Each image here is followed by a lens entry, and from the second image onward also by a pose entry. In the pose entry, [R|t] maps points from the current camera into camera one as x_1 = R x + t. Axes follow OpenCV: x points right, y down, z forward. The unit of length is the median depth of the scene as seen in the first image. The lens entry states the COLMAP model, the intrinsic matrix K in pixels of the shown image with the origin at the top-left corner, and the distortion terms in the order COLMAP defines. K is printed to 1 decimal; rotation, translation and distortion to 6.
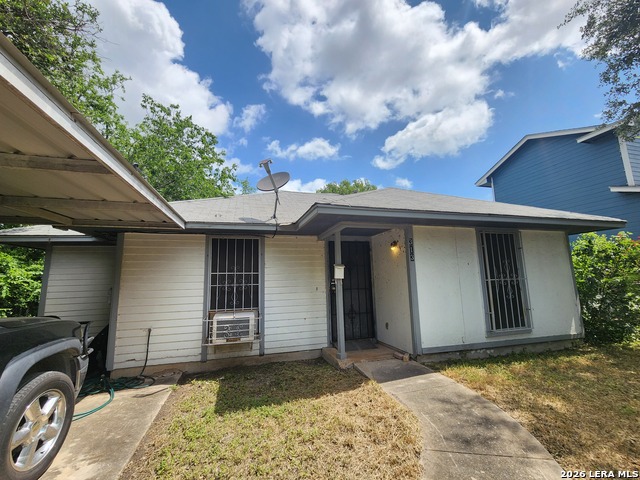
lens RADIAL K [[260.4, 0, 320.0], [0, 260.4, 240.0], [0, 0, 1]] dist [-0.002113, -0.000018]
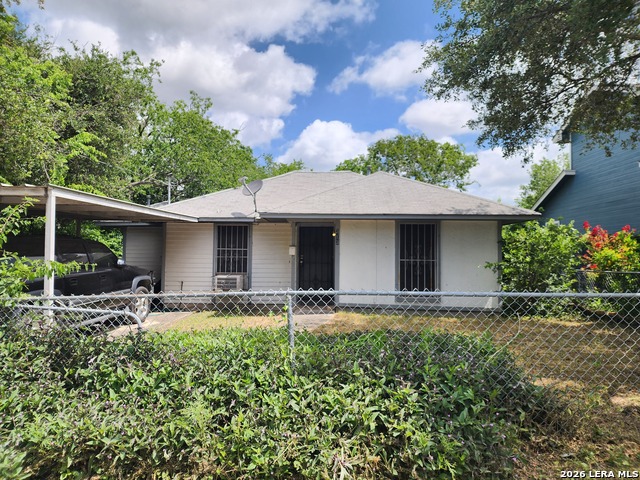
lens RADIAL K [[417.5, 0, 320.0], [0, 417.5, 240.0], [0, 0, 1]] dist [0.101329, -0.100086]
pose [[0.952747, 0.023027, -0.302891, 0.895538], [0.010294, 0.994102, 0.107955, -0.182029], [0.303590, -0.105972, 0.946891, -1.133018]]
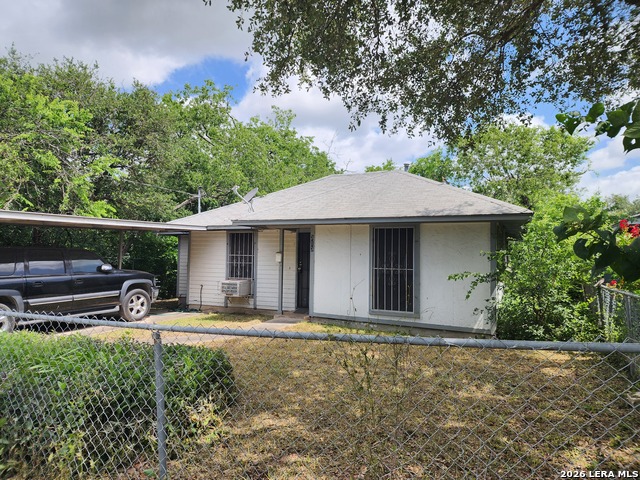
lens RADIAL K [[417.5, 0, 320.0], [0, 417.5, 240.0], [0, 0, 1]] dist [0.101329, -0.100086]
pose [[0.768194, 0.011737, -0.640109, 1.674746], [0.060368, 0.994049, 0.090674, -0.164397], [0.637364, -0.108298, 0.762914, -0.606261]]
